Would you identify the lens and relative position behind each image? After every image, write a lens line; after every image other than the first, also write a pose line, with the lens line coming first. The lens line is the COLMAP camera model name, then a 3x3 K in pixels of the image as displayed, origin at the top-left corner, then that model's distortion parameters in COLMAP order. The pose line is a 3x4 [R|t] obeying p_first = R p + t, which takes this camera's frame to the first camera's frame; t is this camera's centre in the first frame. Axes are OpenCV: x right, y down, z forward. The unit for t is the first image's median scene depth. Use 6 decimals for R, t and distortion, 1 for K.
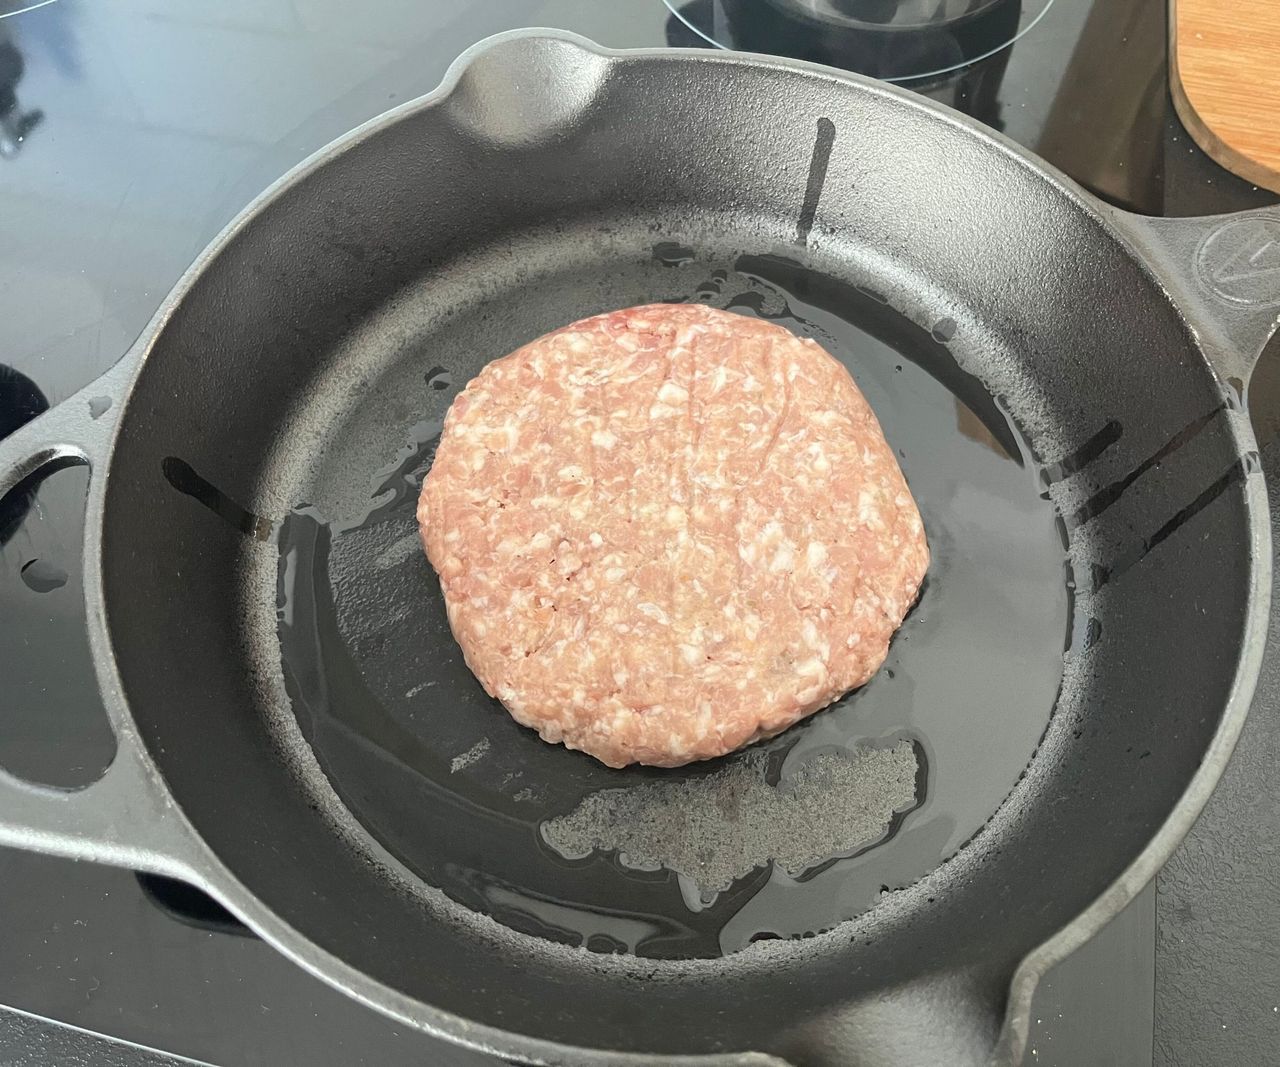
lens RADIAL K [[1015.5, 0, 642.4], [0, 1015.5, 528.1], [0, 0, 1]] dist [-0.042052, -0.032673]
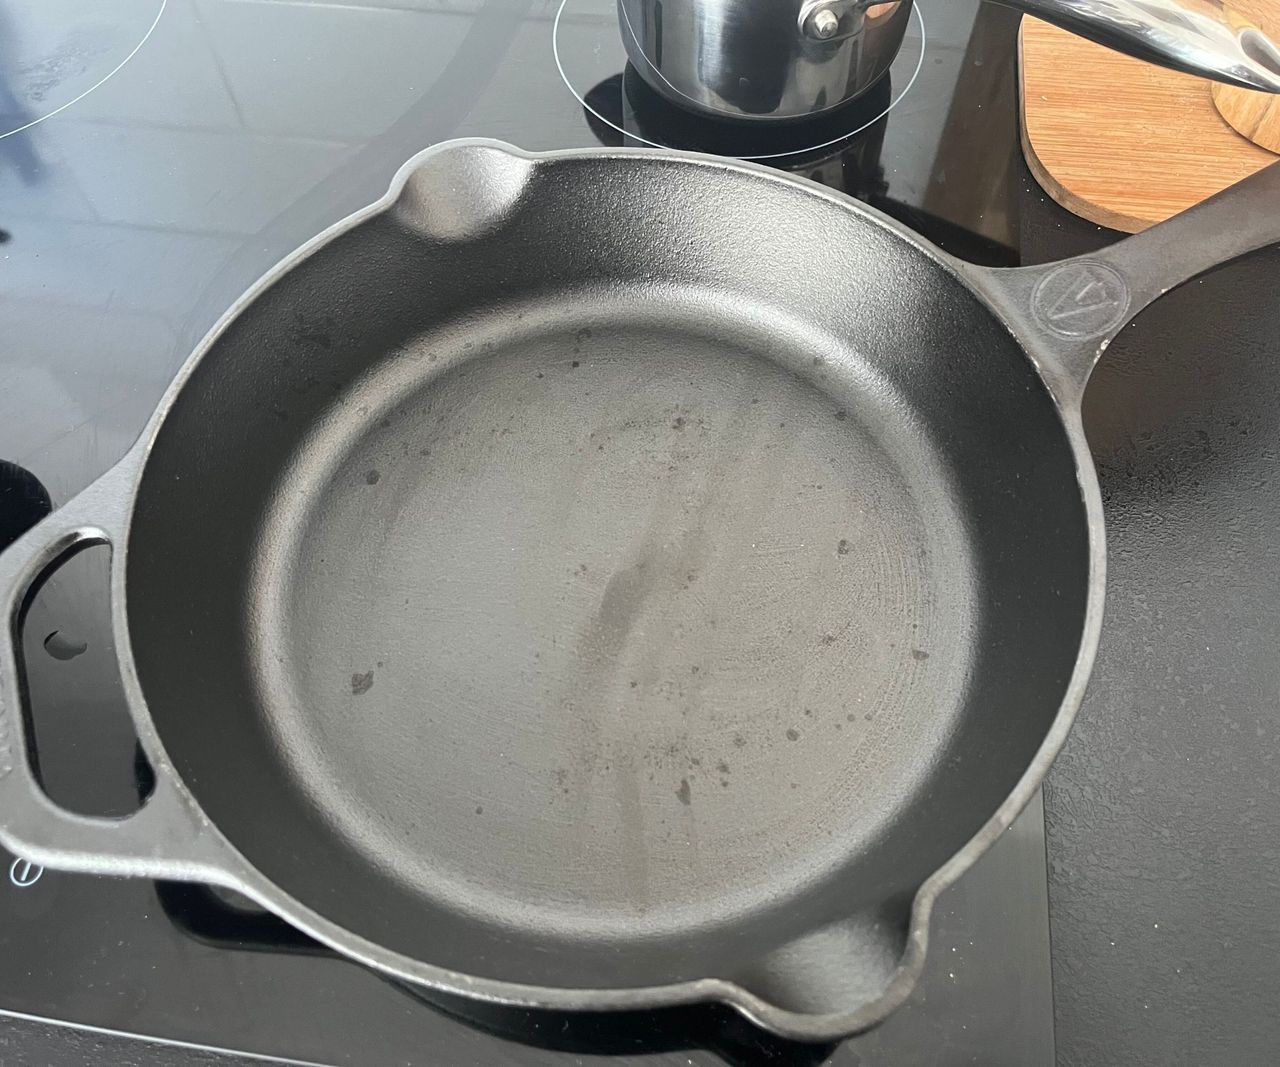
lens RADIAL K [[1015.5, 0, 641.0], [0, 1015.5, 533.2], [0, 0, 1]] dist [-0.042052, -0.032673]
pose [[0.996341, -0.076728, 0.037662, 0.019632], [0.077978, 0.996411, -0.032936, 0.011287], [-0.035000, 0.035752, 0.998748, -0.185211]]
